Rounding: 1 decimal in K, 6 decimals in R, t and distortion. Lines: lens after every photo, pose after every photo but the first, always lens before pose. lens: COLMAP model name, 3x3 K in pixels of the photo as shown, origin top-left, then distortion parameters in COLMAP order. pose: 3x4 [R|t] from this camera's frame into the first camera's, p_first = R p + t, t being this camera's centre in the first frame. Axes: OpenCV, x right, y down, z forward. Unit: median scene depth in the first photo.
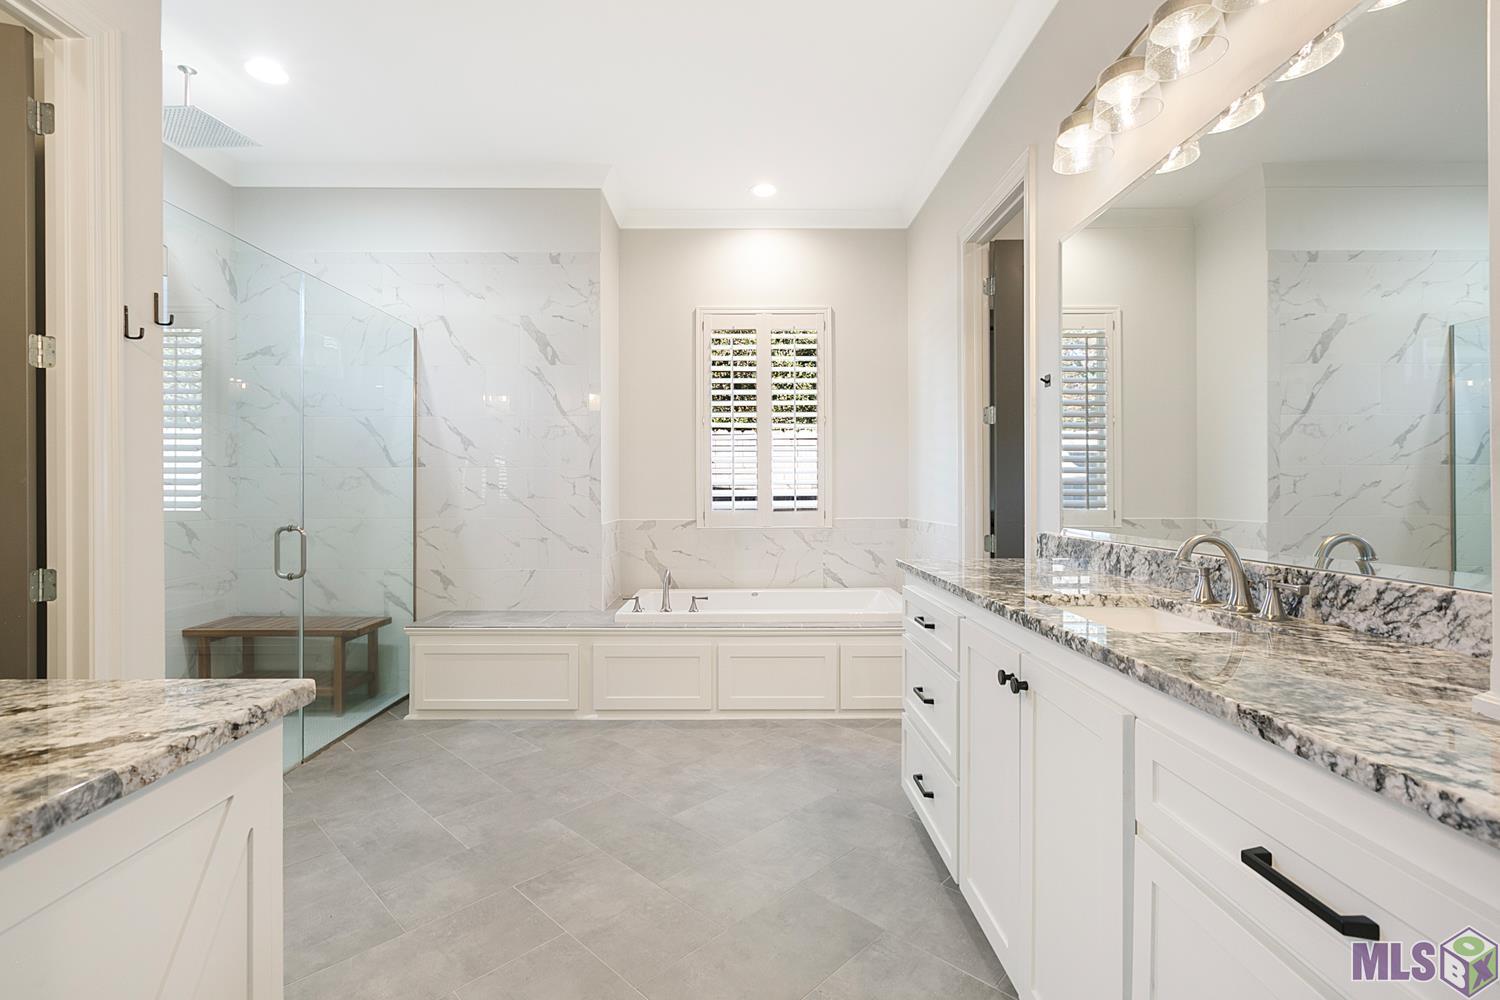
lens RADIAL K [[692.5, 0, 746.0], [0, 692.5, 499.9], [0, 0, 1]] dist [0.003174, 0.001013]
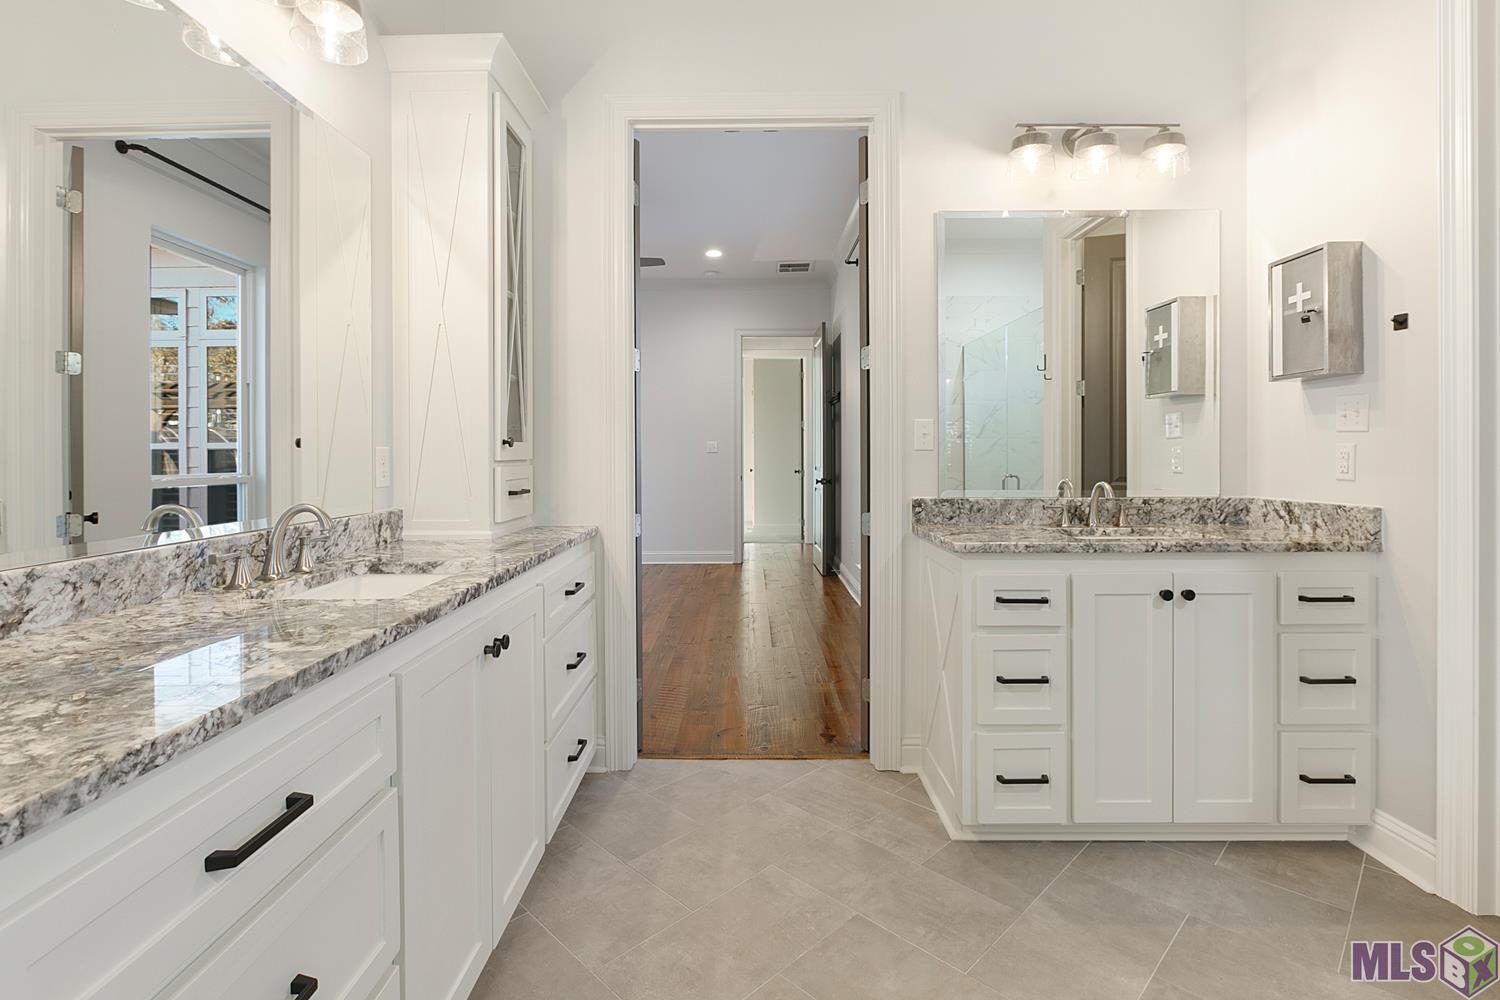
lens RADIAL K [[708.5, 0, 751.6], [0, 708.5, 498.5], [0, 0, 1]] dist [-0.000740, -0.002458]
pose [[-0.999027, 0.036227, 0.025157, -0.004525], [0.038104, 0.996172, 0.078668, -0.008636], [-0.022211, 0.079550, -0.996583, 1.737354]]
